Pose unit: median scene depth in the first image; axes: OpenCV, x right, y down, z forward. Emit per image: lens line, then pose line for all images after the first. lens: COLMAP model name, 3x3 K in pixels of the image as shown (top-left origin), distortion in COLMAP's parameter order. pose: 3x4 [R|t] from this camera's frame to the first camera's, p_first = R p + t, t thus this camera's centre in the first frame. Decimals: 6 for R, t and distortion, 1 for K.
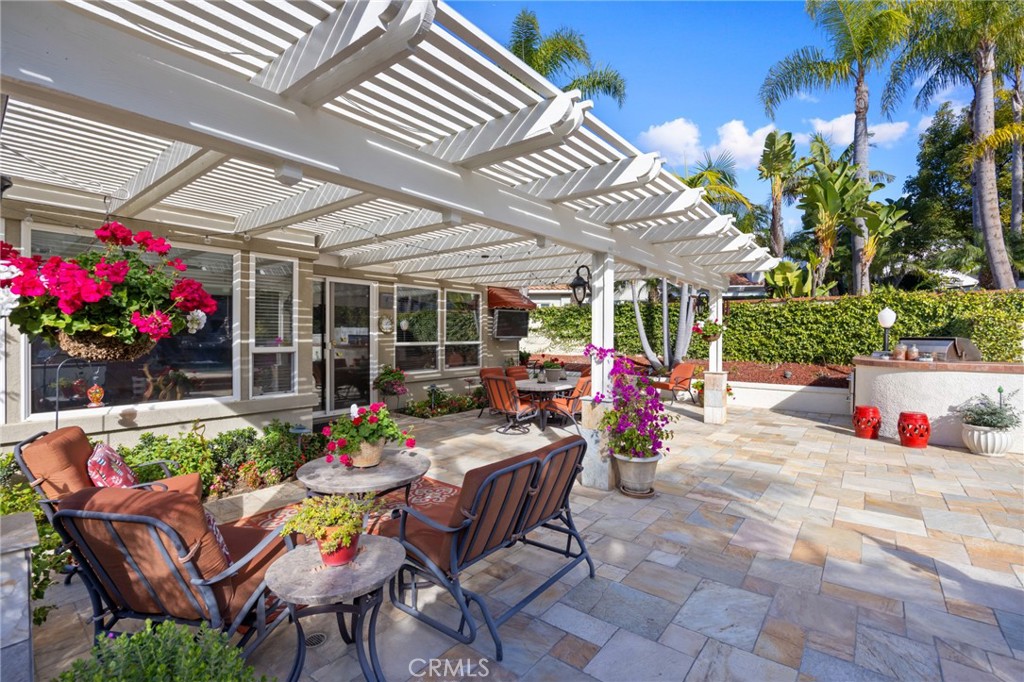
lens RADIAL K [[449.9, 0, 515.6], [0, 449.9, 334.9], [0, 0, 1]] dist [-0.021785, 0.000097]
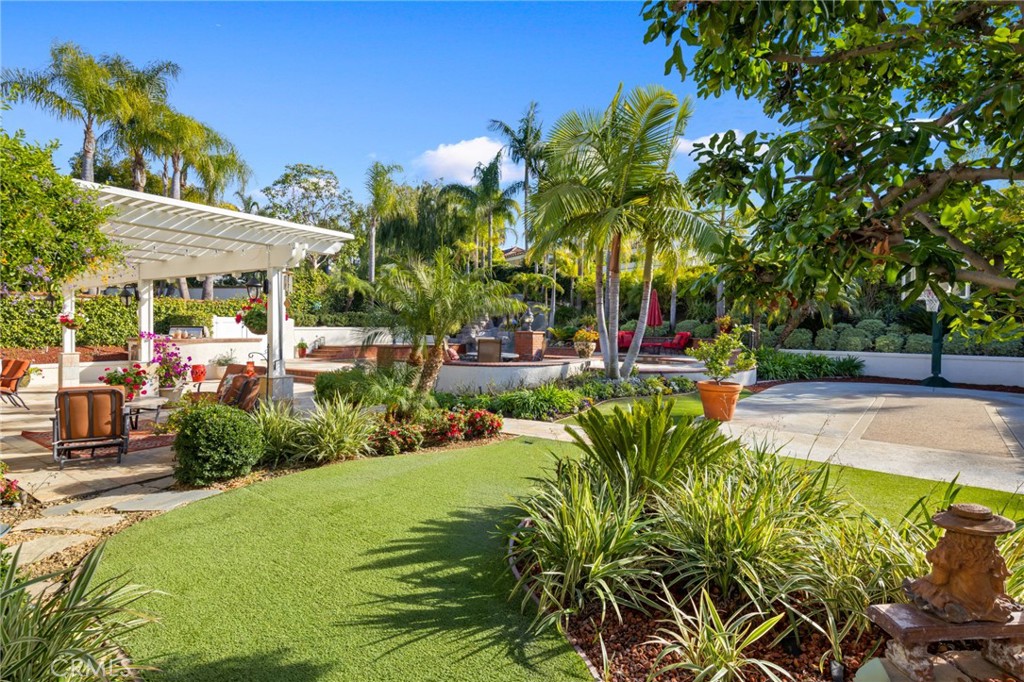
lens RADIAL K [[492.7, 0, 513.5], [0, 492.7, 337.2], [0, 0, 1]] dist [-0.000004, -0.000366]
pose [[-0.086581, -0.024869, 0.995934, -0.918924], [-0.009271, 0.999665, 0.024156, -0.007976], [-0.996202, -0.007141, -0.086782, -0.136600]]
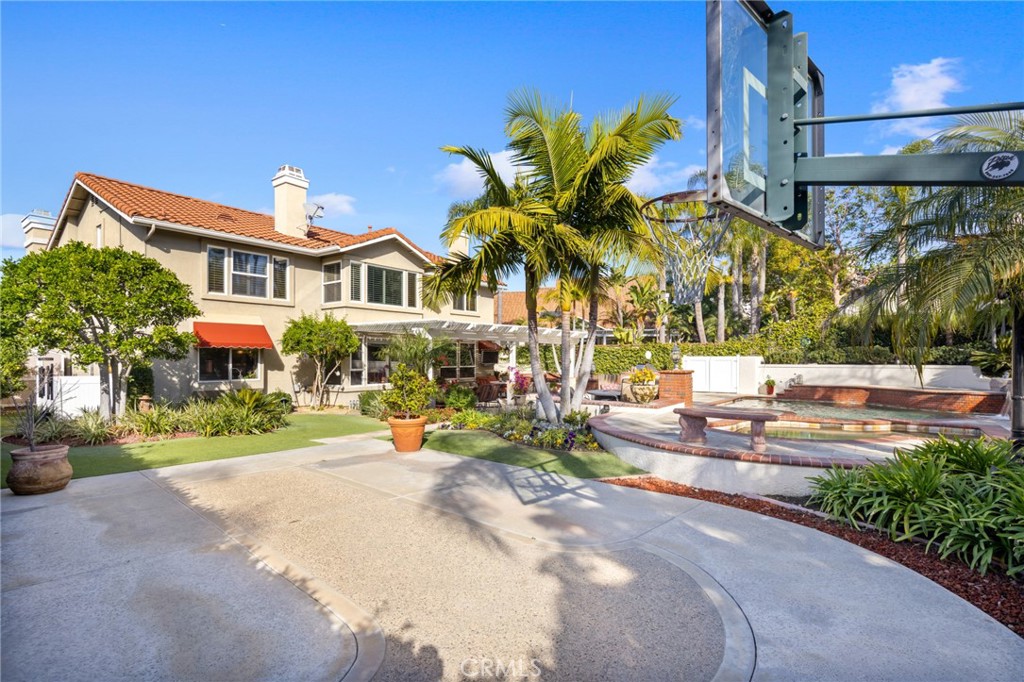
lens RADIAL K [[492.7, 0, 513.3], [0, 492.7, 358.5], [0, 0, 1]] dist [0.001363, 0.000211]
pose [[0.999716, -0.003617, 0.023547, 0.051983], [0.003627, 0.999993, -0.000368, -0.020089], [-0.023545, 0.000453, 0.999723, -1.471055]]
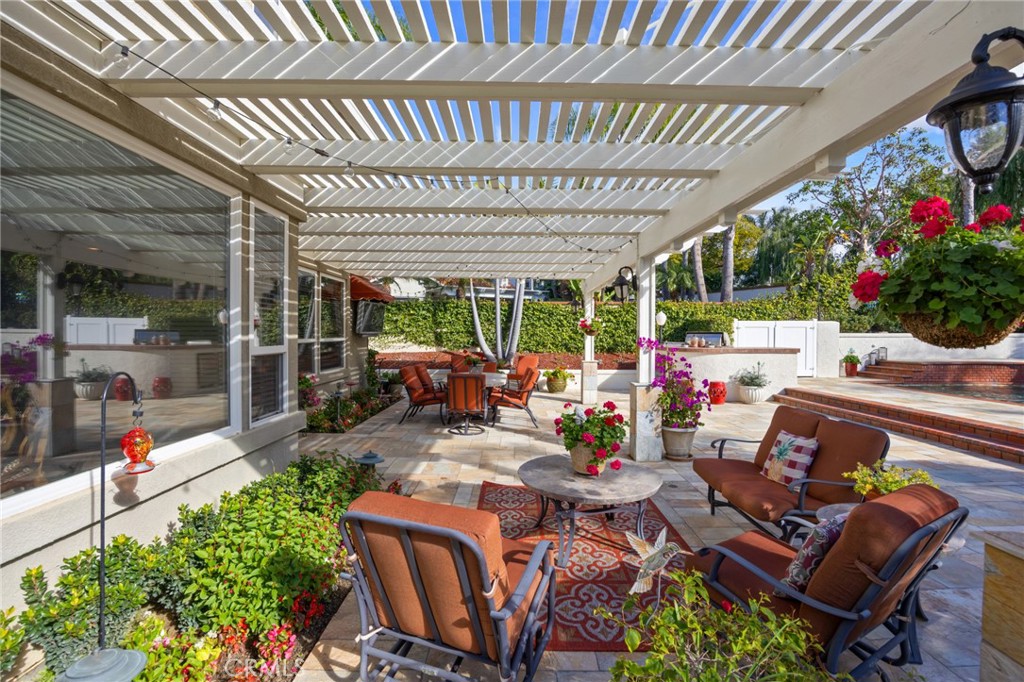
lens RADIAL K [[449.9, 0, 515.6], [0, 449.9, 334.9], [0, 0, 1]] dist [-0.021785, 0.000097]
pose [[0.783921, -0.004401, 0.620845, -0.386966], [0.000424, 0.999978, 0.006554, 0.003727], [-0.620860, -0.004875, 0.783906, 0.147858]]
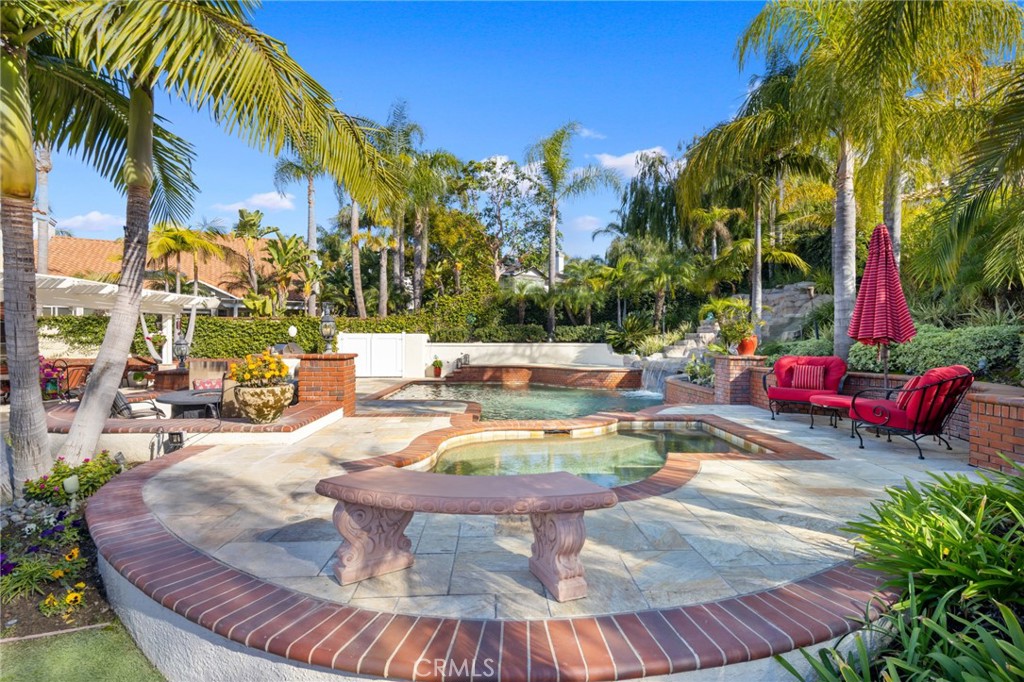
lens RADIAL K [[492.7, 0, 513.5], [0, 492.7, 337.2], [0, 0, 1]] dist [-0.000004, -0.000366]
pose [[0.765458, -0.000685, 0.643486, 0.217850], [0.000133, 1.000000, 0.000906, -0.015356], [-0.643486, -0.000608, 0.765457, -1.012440]]
